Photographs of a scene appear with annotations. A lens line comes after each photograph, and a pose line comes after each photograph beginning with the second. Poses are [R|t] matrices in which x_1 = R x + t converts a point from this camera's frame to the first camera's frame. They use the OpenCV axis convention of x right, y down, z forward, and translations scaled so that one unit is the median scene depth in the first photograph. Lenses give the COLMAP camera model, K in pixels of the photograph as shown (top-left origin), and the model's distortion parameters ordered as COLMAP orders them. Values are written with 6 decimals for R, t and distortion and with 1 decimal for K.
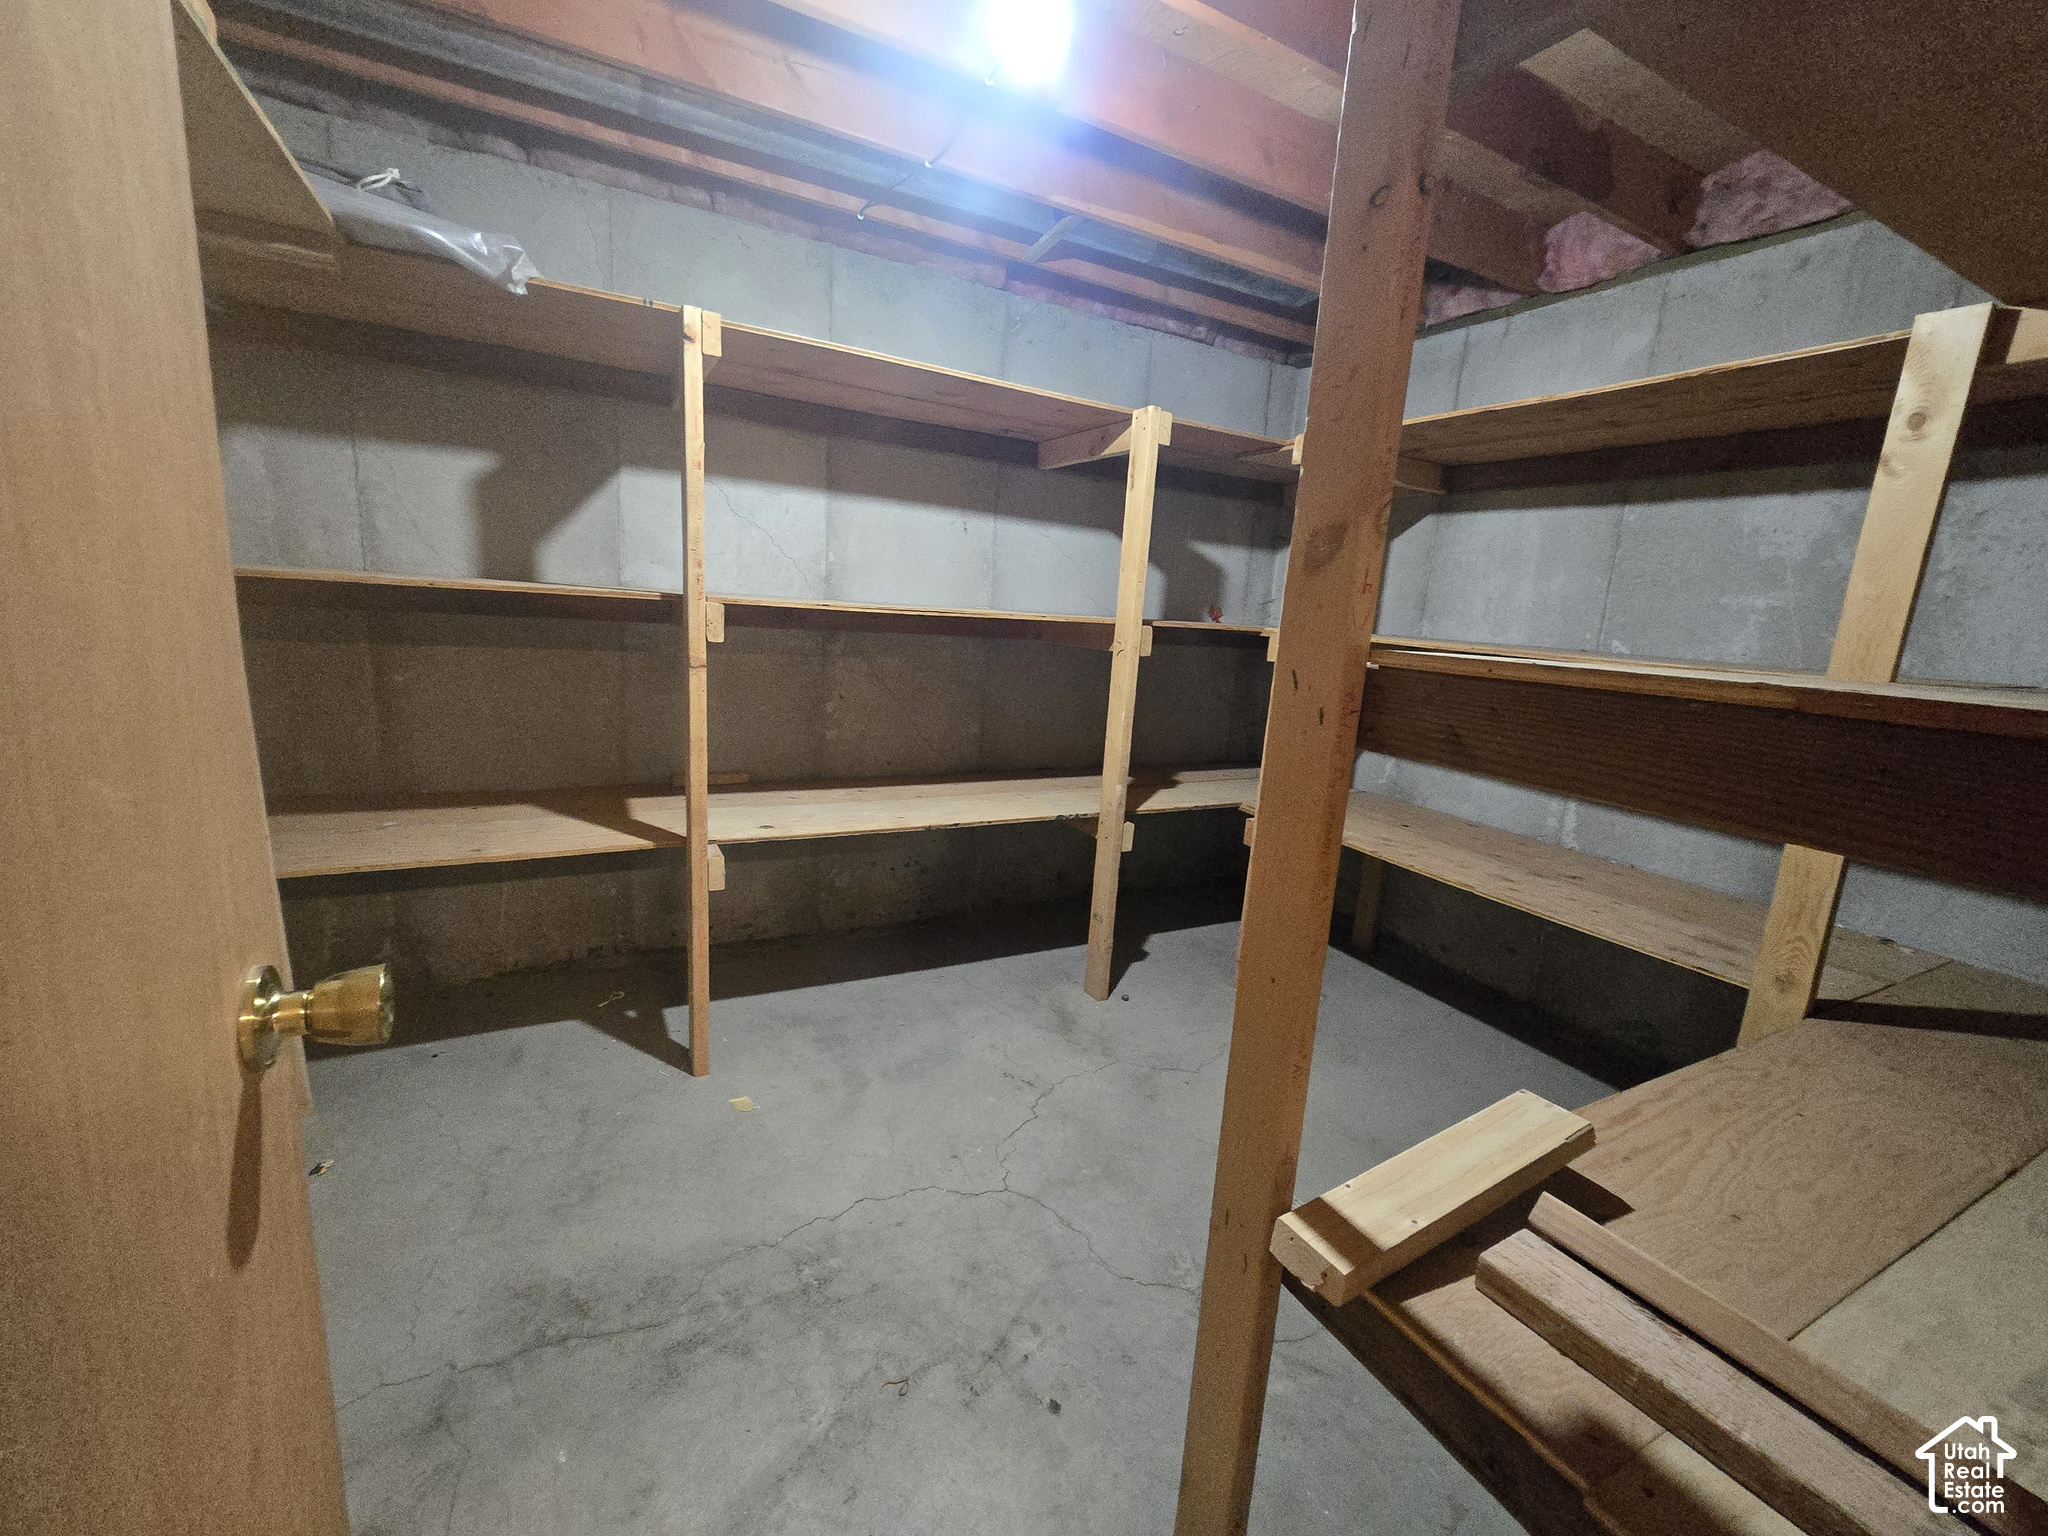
lens RADIAL K [[841.9, 0, 1023.7], [0, 841.9, 772.9], [0, 0, 1]] dist [-0.006239, 0.000160]
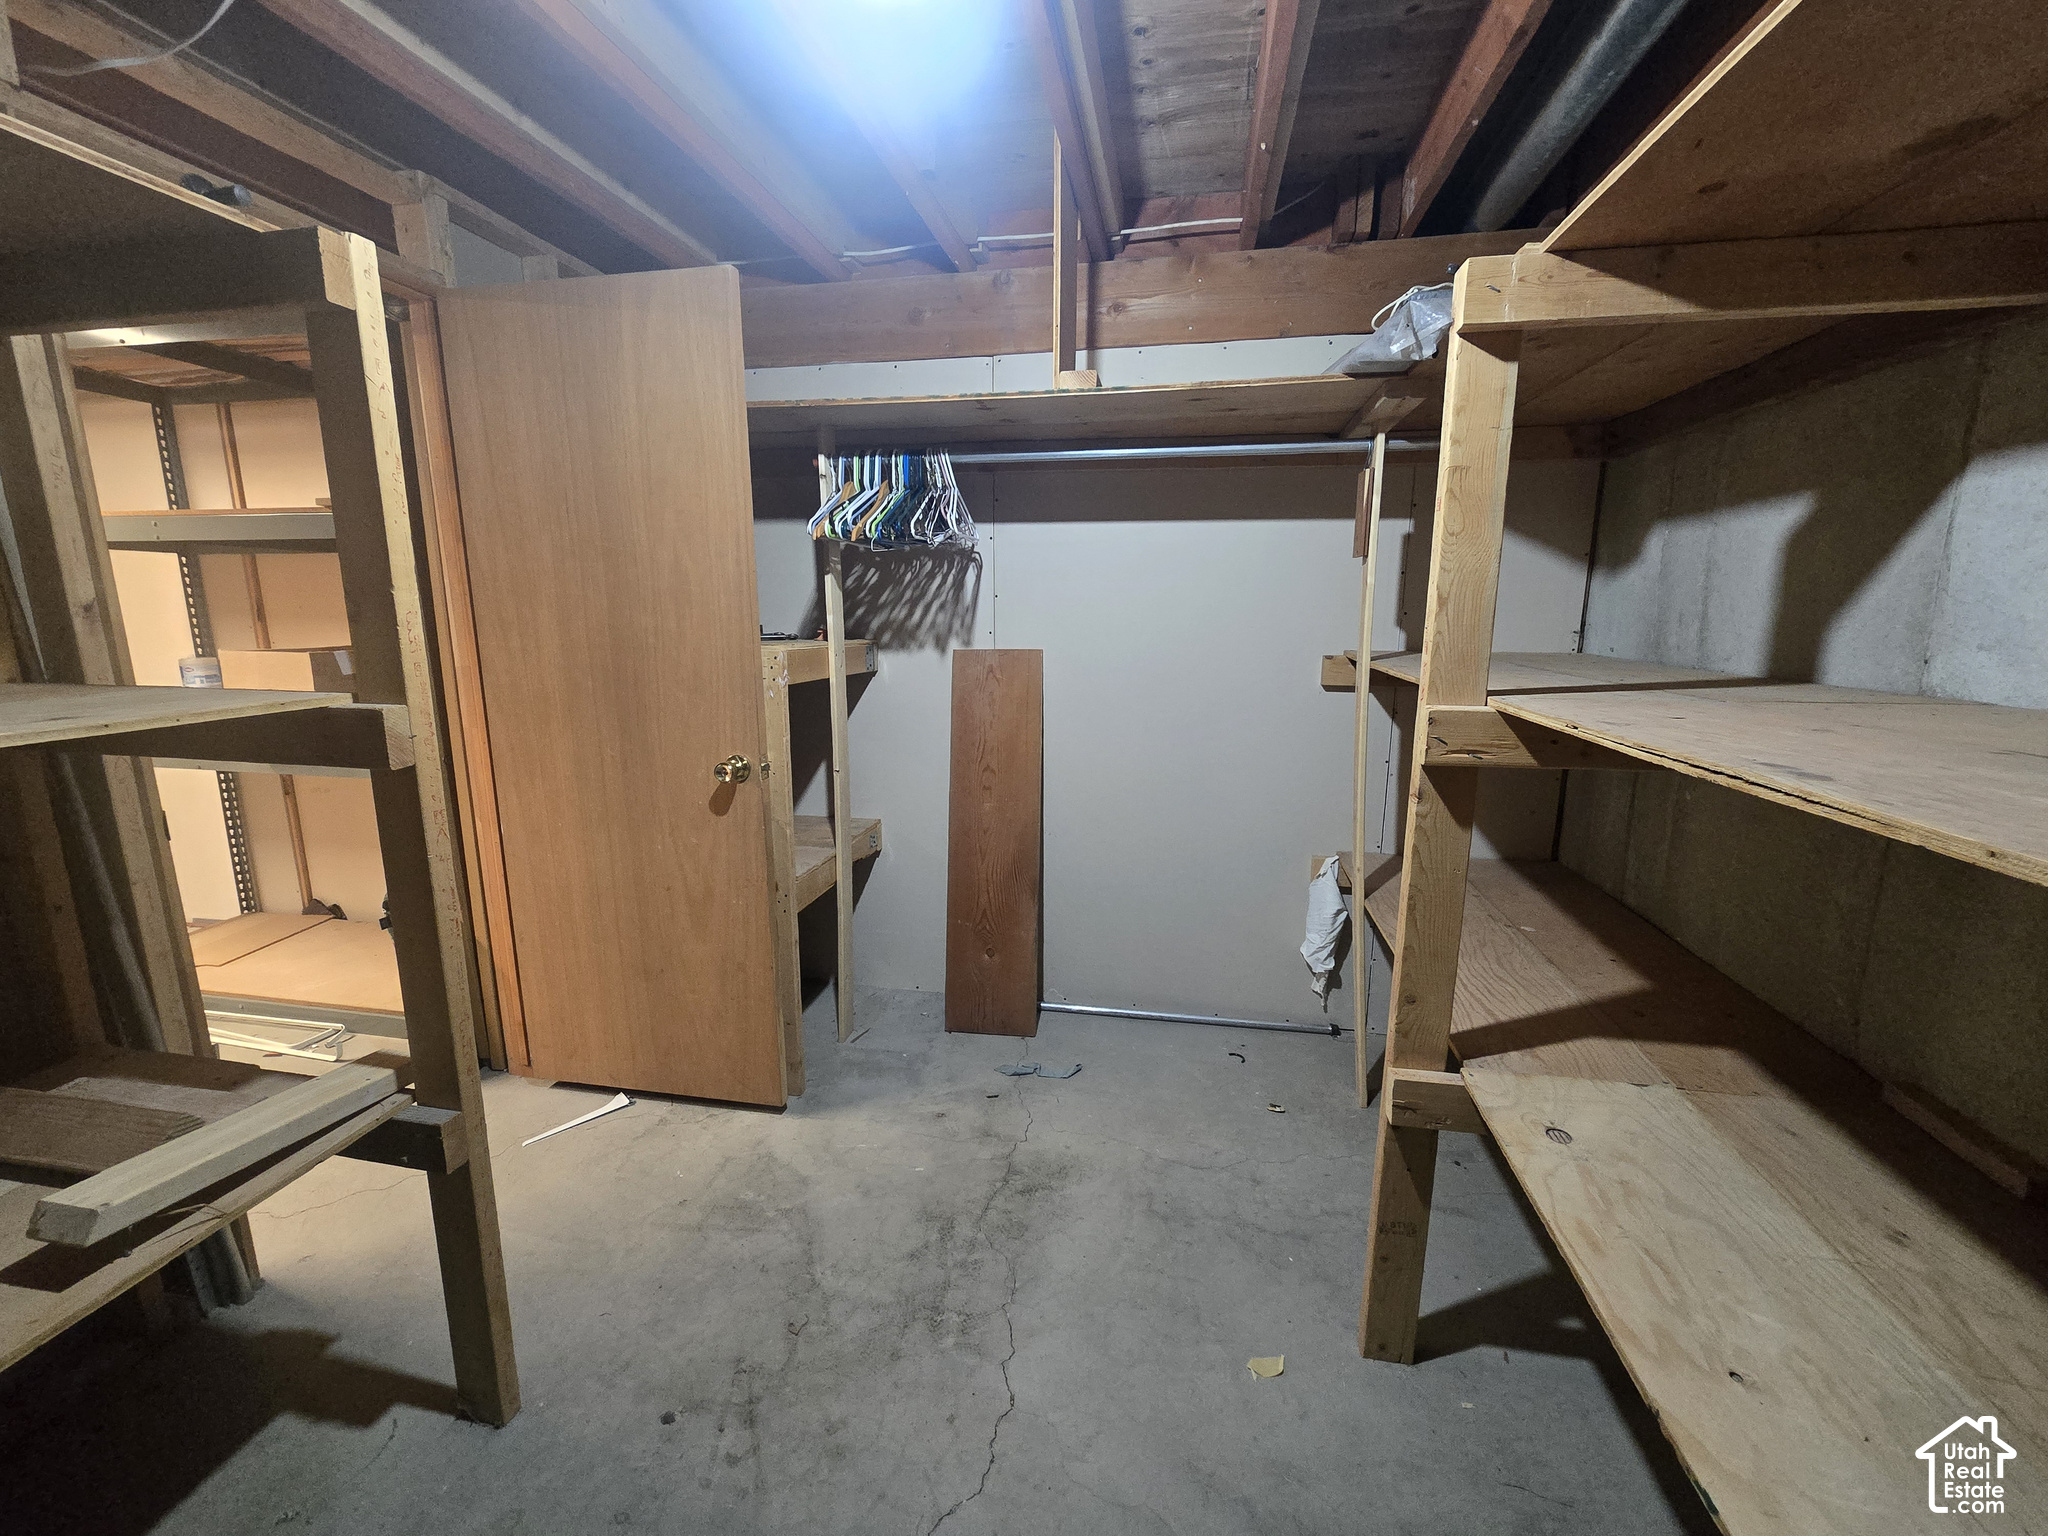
lens RADIAL K [[841.9, 0, 1023.7], [0, 841.9, 772.9], [0, 0, 1]] dist [-0.006239, 0.000160]
pose [[-0.629160, 0.088084, -0.772268, 0.457415], [-0.194858, 0.943956, 0.266416, -0.355787], [0.752454, 0.318101, -0.576736, 1.540161]]
